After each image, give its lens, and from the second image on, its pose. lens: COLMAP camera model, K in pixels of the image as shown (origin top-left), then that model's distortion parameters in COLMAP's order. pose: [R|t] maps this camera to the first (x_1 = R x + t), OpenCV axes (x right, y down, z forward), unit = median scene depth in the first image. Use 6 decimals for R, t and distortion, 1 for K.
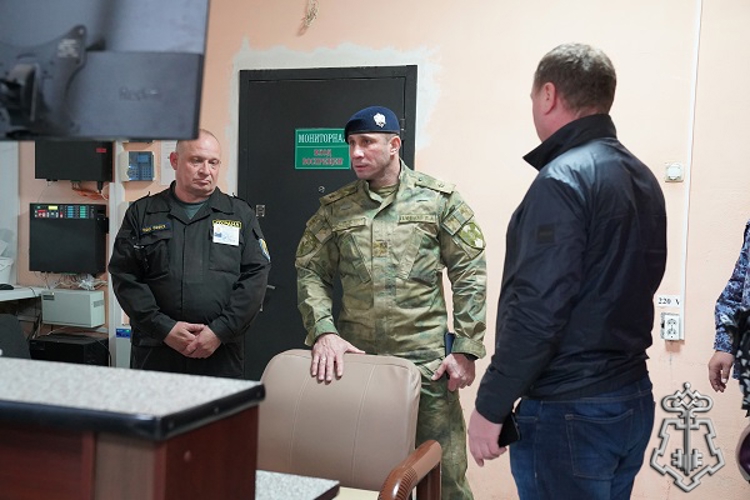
lens RADIAL K [[935.5, 0, 375.0], [0, 935.5, 250.0], [0, 0, 1]] dist [0.129240, -0.002153]
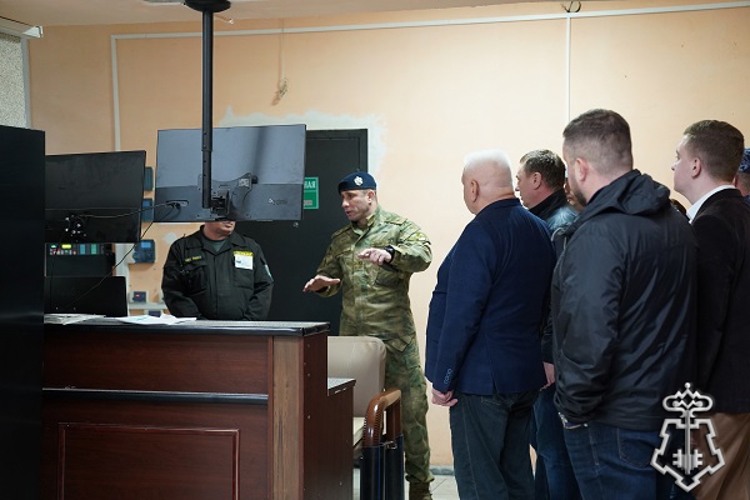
lens RADIAL K [[1259.3, 0, 375.0], [0, 1259.3, 250.0], [0, 0, 1]] dist [-0.002191, -0.002645]
pose [[0.996475, -0.039335, 0.074091, -0.101887], [0.041066, 0.998915, -0.021985, 0.016926], [-0.073145, 0.024950, 0.997009, -0.938851]]
